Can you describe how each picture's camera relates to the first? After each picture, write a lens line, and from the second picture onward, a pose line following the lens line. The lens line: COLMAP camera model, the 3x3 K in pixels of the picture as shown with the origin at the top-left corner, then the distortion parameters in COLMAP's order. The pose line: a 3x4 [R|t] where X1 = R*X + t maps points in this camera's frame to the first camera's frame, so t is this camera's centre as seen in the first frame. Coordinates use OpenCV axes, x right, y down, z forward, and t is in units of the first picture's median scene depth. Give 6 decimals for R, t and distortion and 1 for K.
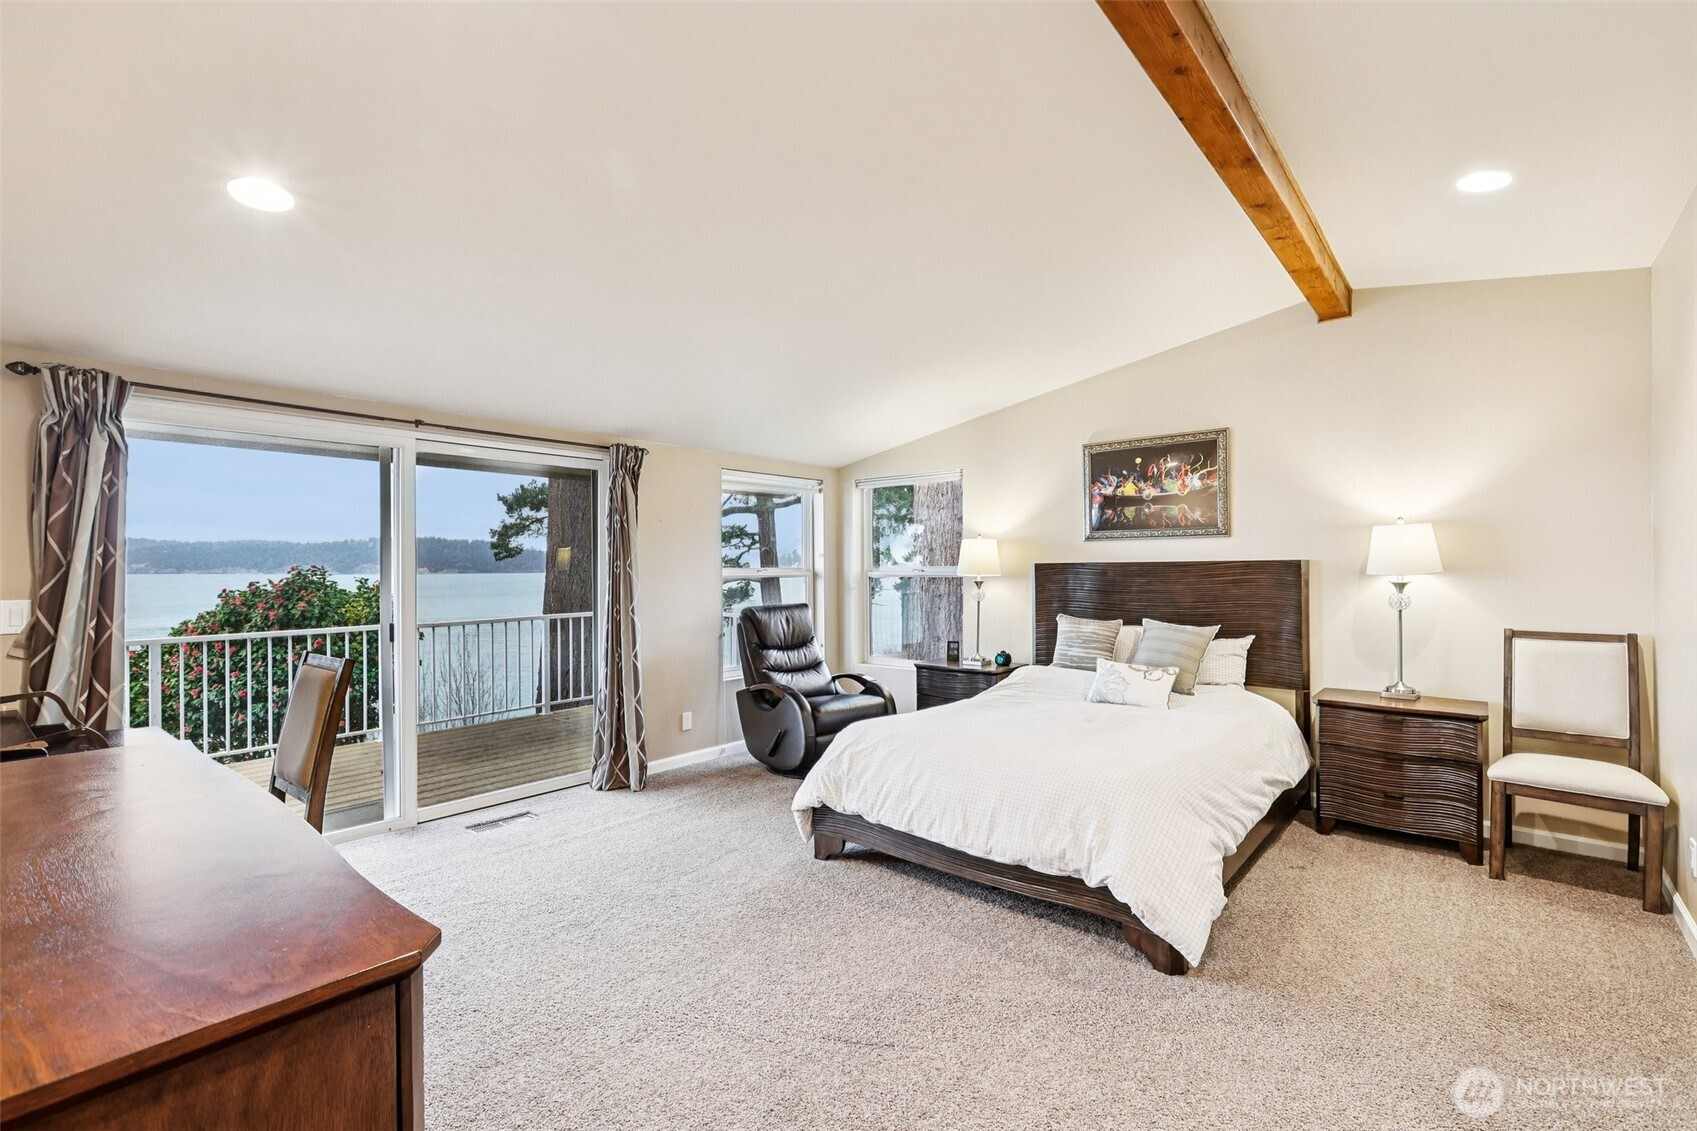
lens RADIAL K [[756.6, 0, 849.4], [0, 756.6, 563.3], [0, 0, 1]] dist [0.003589, 0.000662]
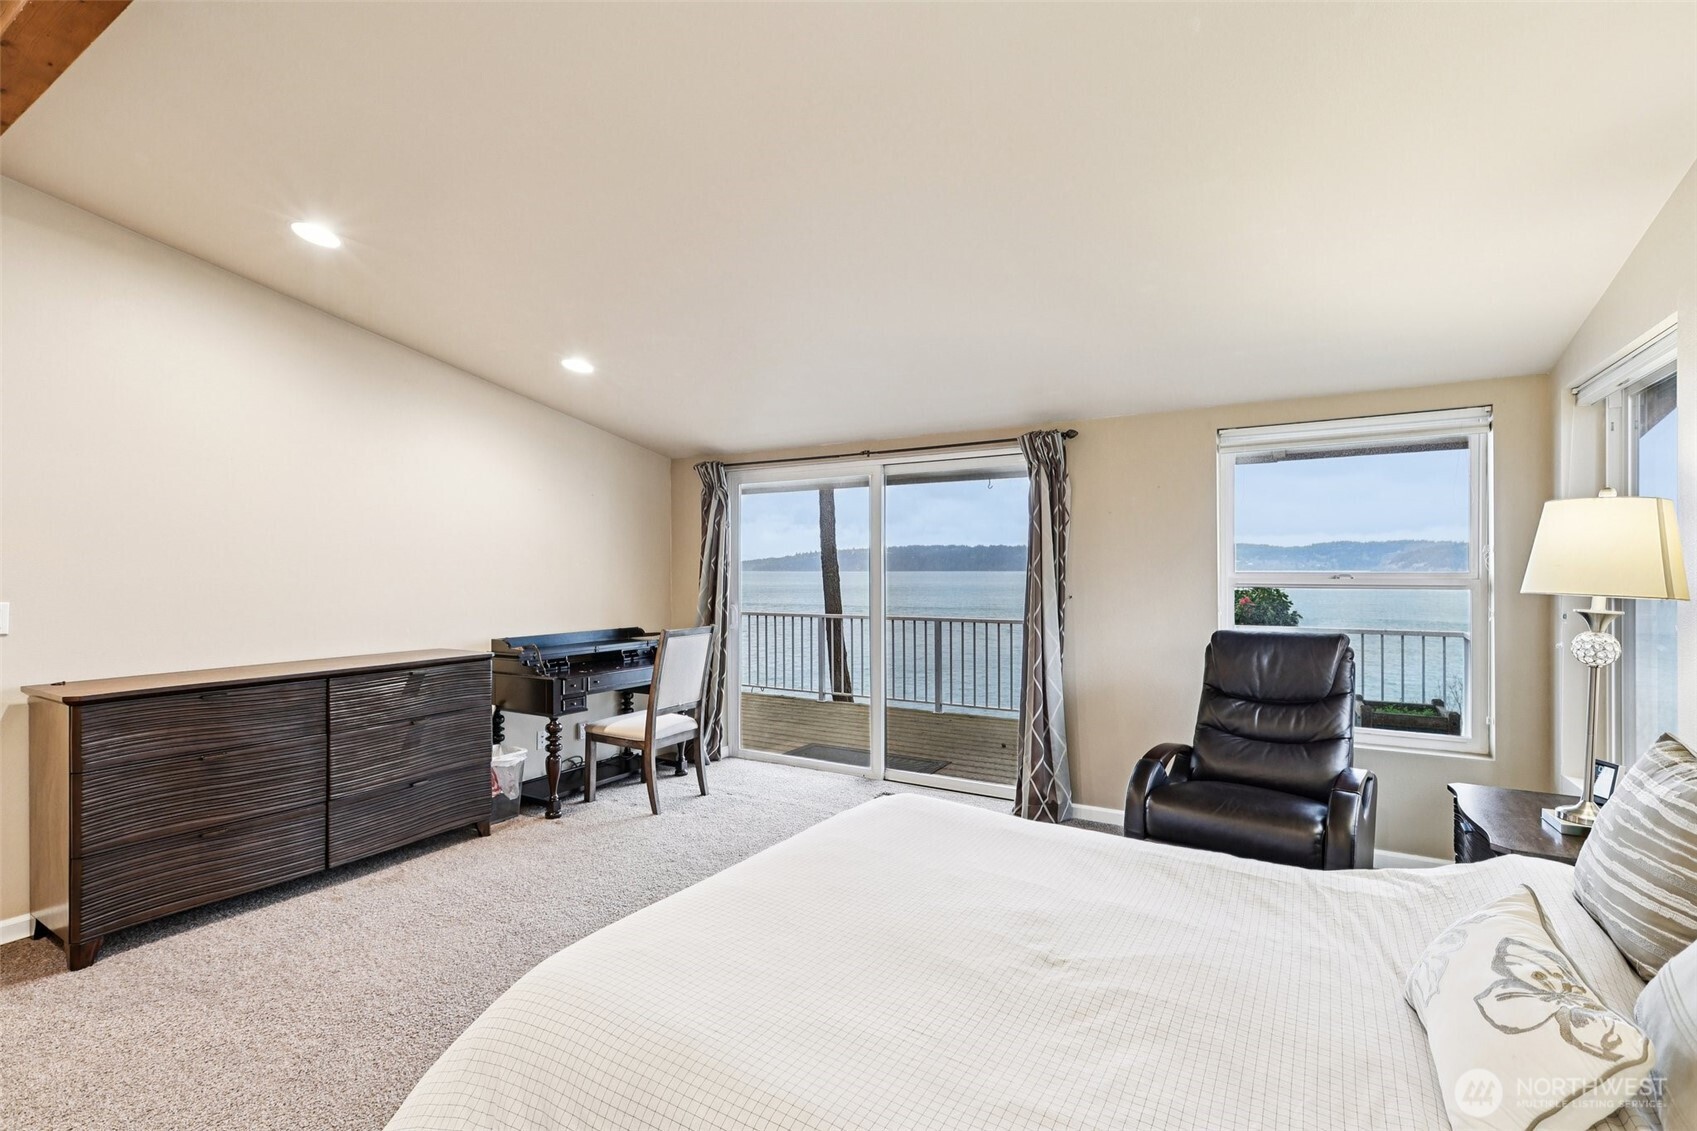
lens RADIAL K [[756.6, 0, 849.0], [0, 756.6, 567.1], [0, 0, 1]] dist [0.003589, 0.000662]
pose [[0.147183, 0.004794, -0.989098, 0.623279], [0.001920, 0.999985, 0.005132, -0.005204], [0.989107, -0.002654, 0.147172, 0.756052]]
